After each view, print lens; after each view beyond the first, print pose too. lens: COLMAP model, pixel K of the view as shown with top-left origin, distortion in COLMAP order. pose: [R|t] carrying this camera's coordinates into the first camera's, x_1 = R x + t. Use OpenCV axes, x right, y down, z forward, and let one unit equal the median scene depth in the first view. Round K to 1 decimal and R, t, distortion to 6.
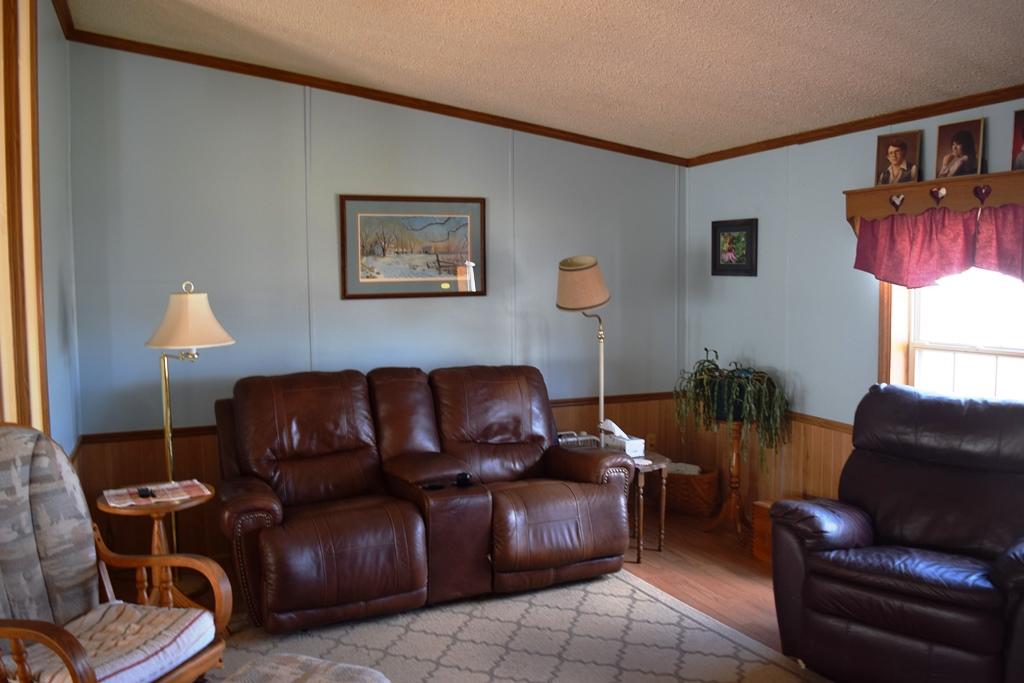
lens RADIAL K [[815.4, 0, 508.6], [0, 815.4, 341.7], [0, 0, 1]] dist [-0.096686, 0.020811]
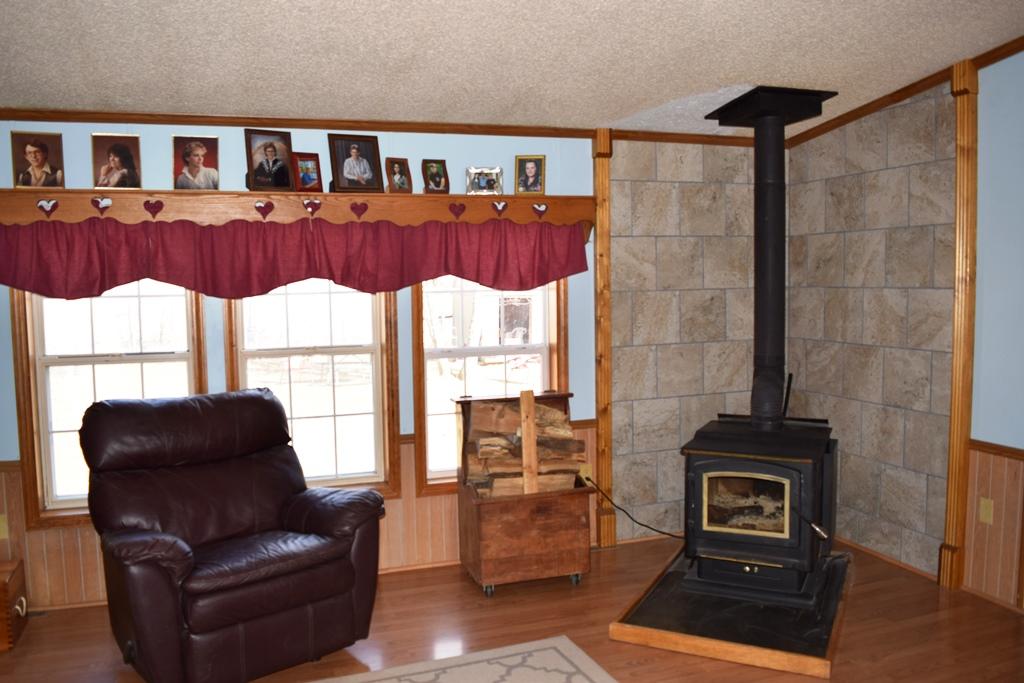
lens RADIAL K [[815.4, 0, 506.5], [0, 815.4, 339.9], [0, 0, 1]] dist [-0.096686, 0.020811]
pose [[0.077993, -0.066144, 0.994757, -0.416694], [0.082059, 0.994837, 0.059715, -0.034421], [-0.993571, 0.076971, 0.083018, 0.423436]]
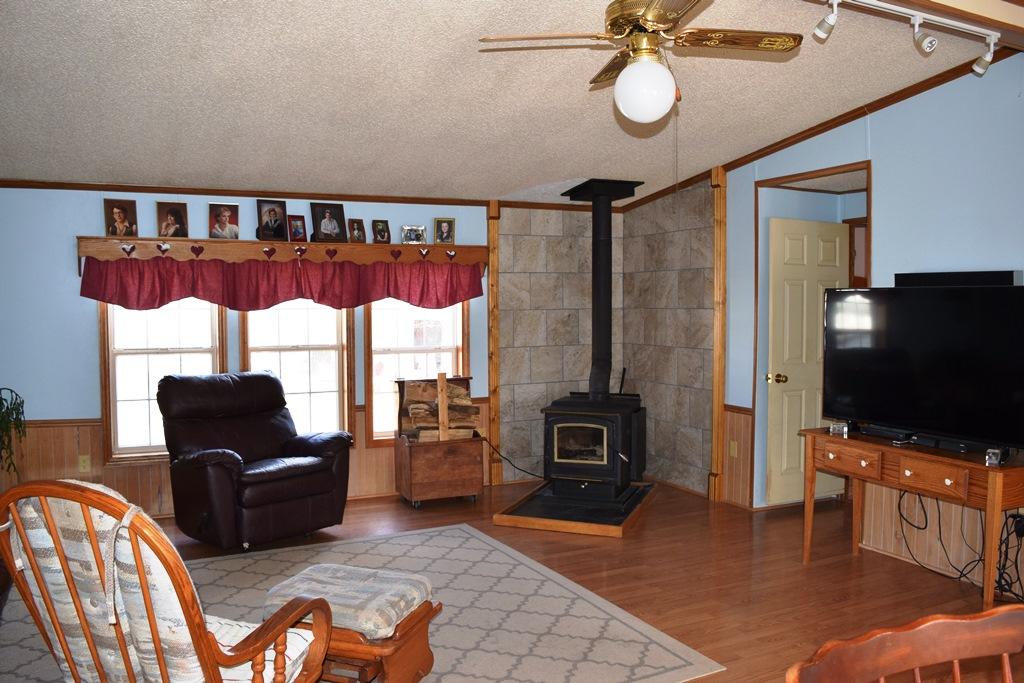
lens RADIAL K [[815.4, 0, 505.9], [0, 815.4, 346.5], [0, 0, 1]] dist [-0.096686, 0.020811]
pose [[-0.029211, -0.043284, 0.998636, -1.001253], [0.072462, 0.996342, 0.045304, -0.020413], [-0.996943, 0.073686, -0.025968, 0.400255]]
